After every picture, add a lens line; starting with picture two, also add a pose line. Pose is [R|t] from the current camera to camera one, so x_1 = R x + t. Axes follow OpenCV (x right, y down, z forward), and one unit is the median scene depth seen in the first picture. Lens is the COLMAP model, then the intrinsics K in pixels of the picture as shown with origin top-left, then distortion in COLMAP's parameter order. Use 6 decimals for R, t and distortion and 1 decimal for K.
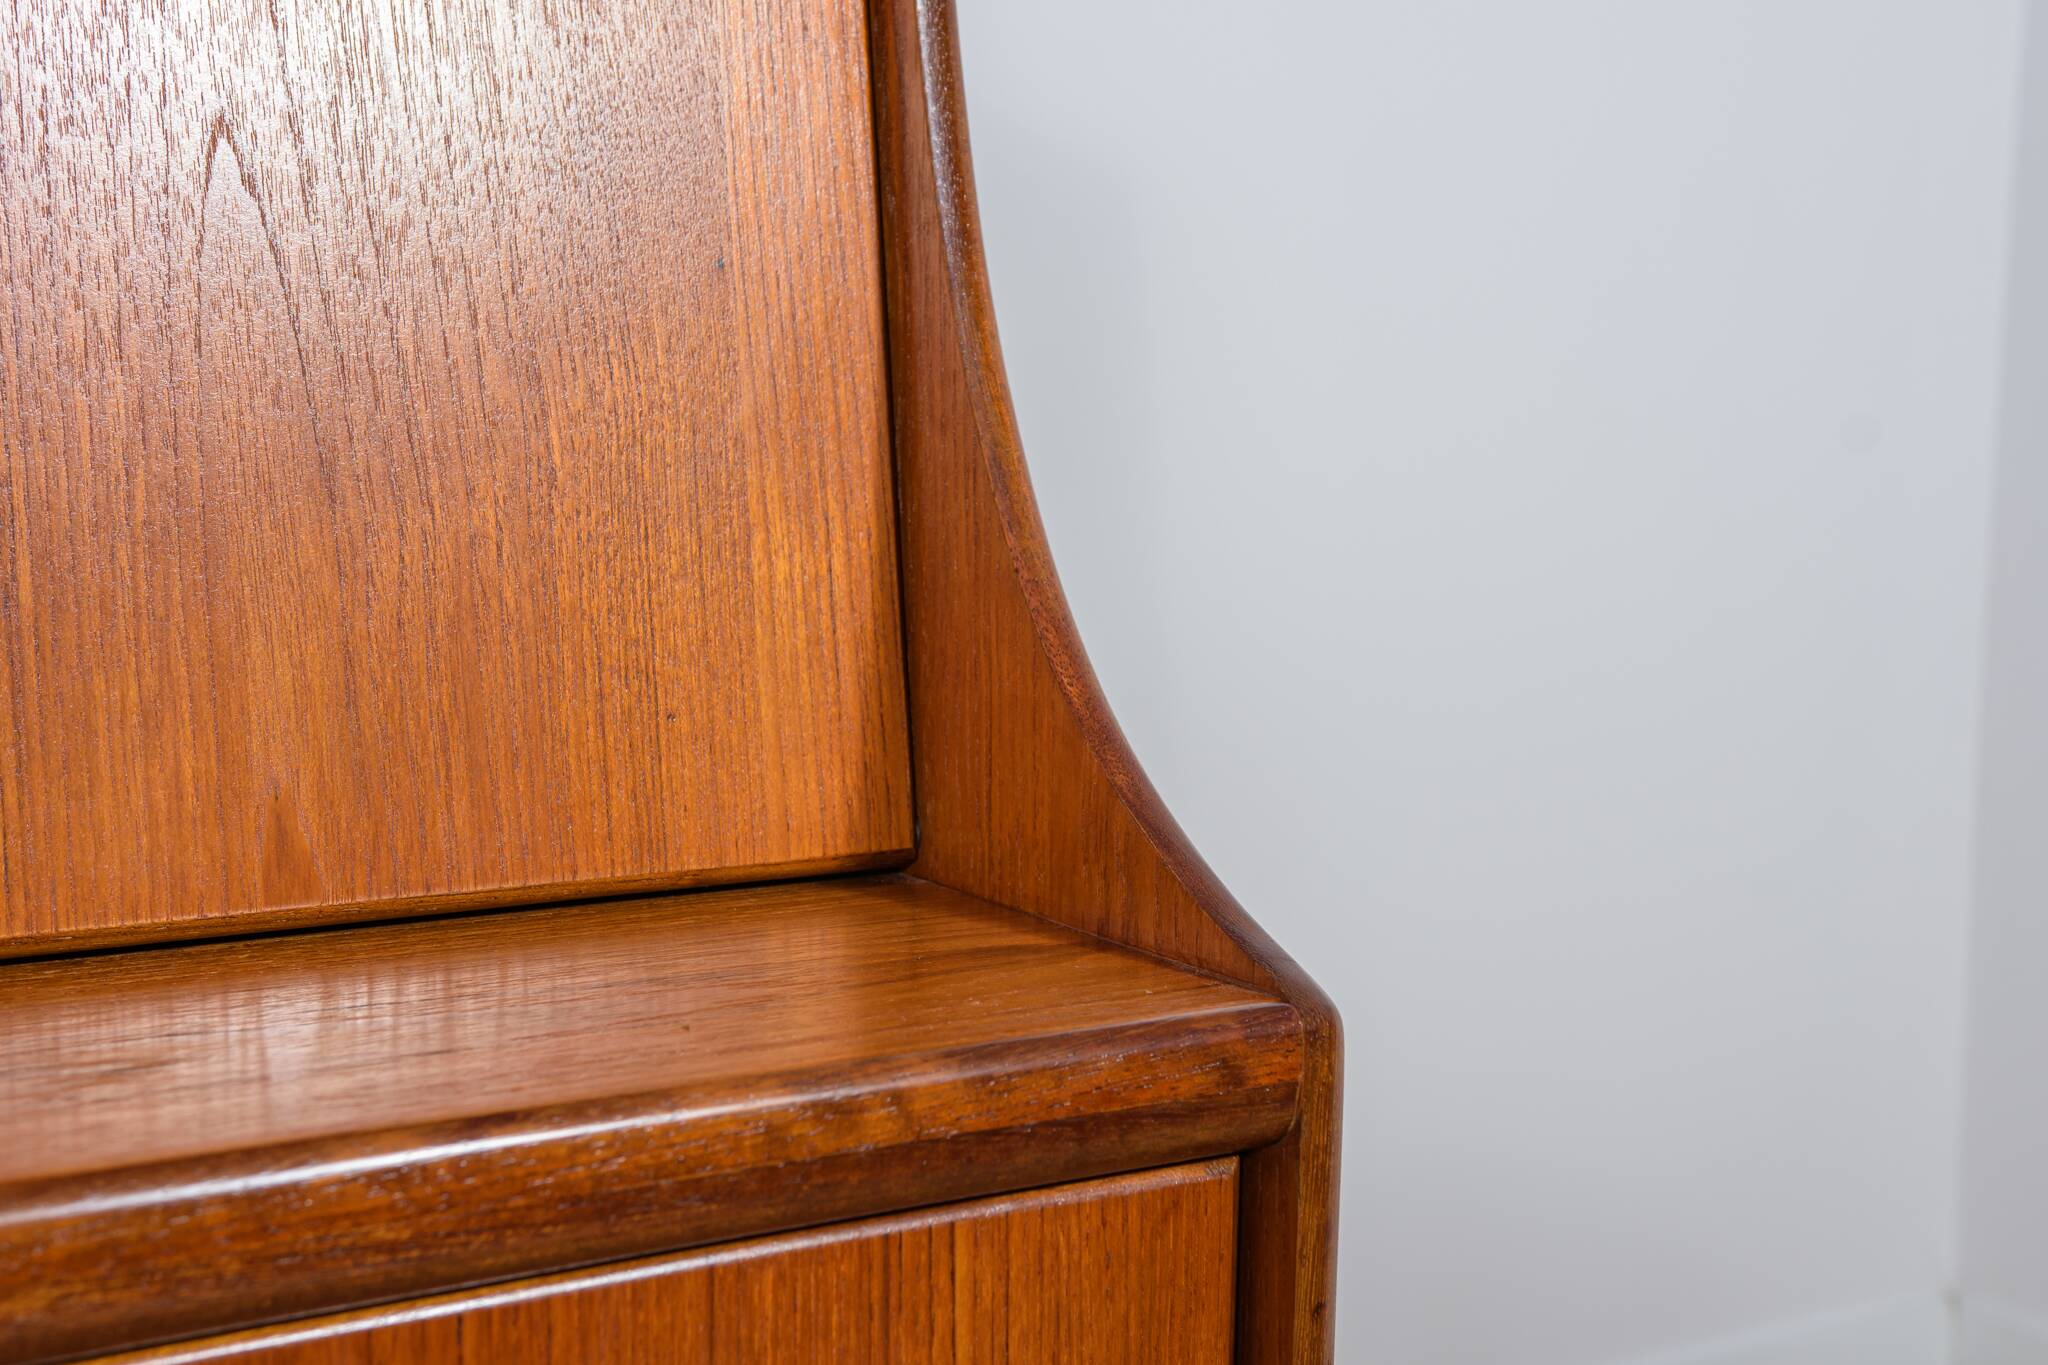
lens RADIAL K [[2921.6, 0, 1030.3], [0, 2921.6, 685.6], [0, 0, 1]] dist [0.079056, 0.127757]
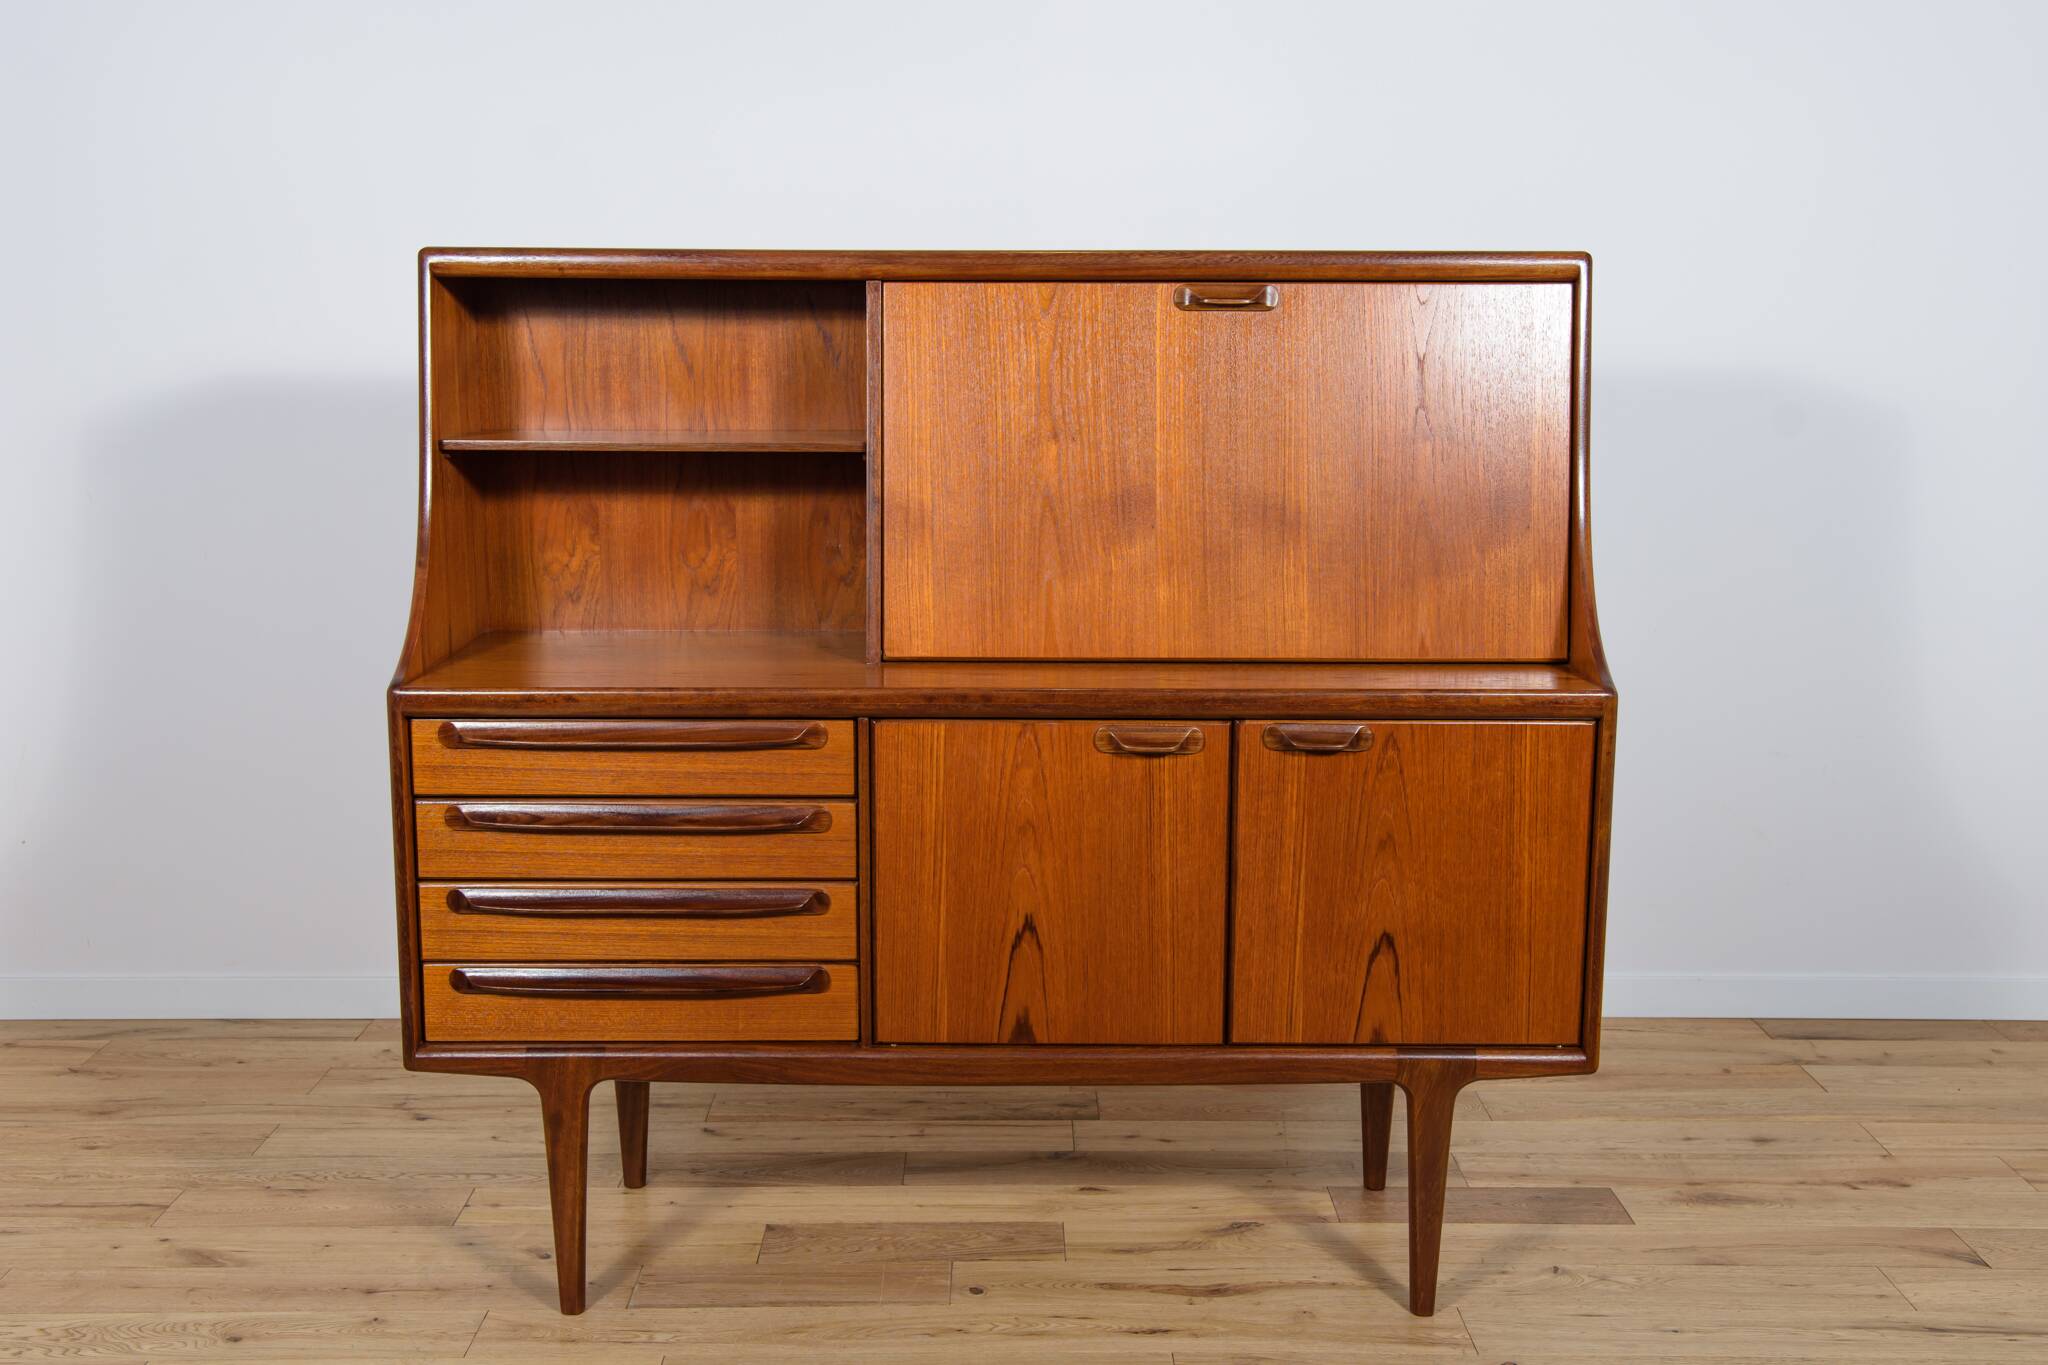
lens RADIAL K [[2210.0, 0, 1026.5], [0, 2210.0, 688.9], [0, 0, 1]] dist [0.017380, 0.035064]
pose [[0.839534, 0.086779, -0.536333, 1.147369], [-0.056117, 0.995732, 0.073269, -0.104131], [0.540402, -0.031415, 0.840820, -2.416102]]
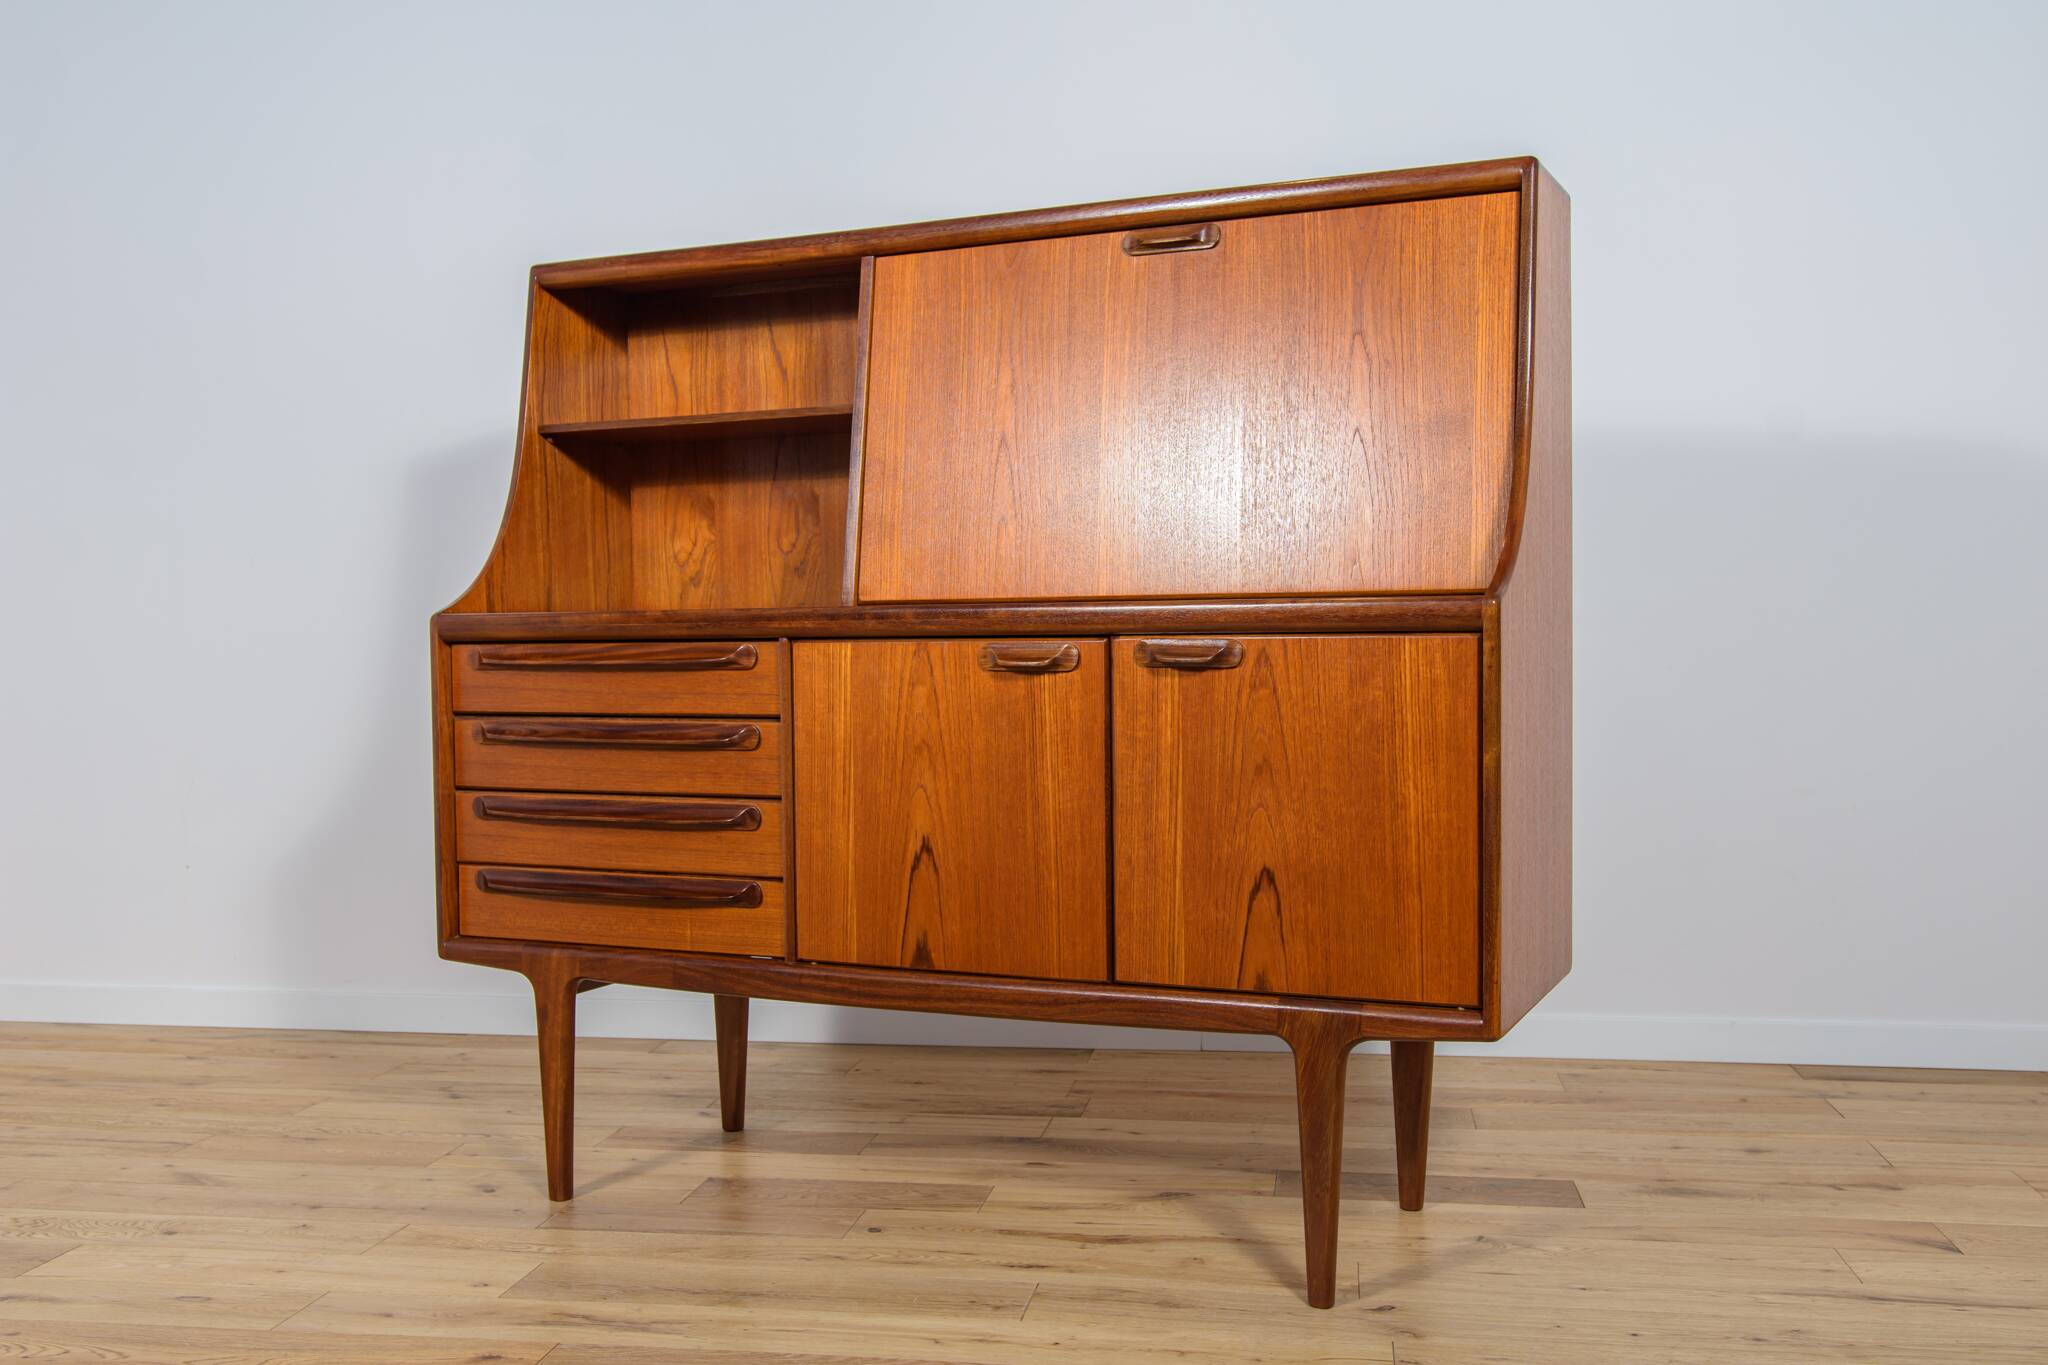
lens RADIAL K [[1982.2, 0, 1026.3], [0, 1982.2, 693.4], [0, 0, 1]] dist [-0.014142, 0.018029]
pose [[0.529162, 0.011524, -0.848443, 2.048818], [-0.079822, 0.996150, -0.036253, 0.375523], [0.844758, 0.086908, 0.528044, -1.056464]]
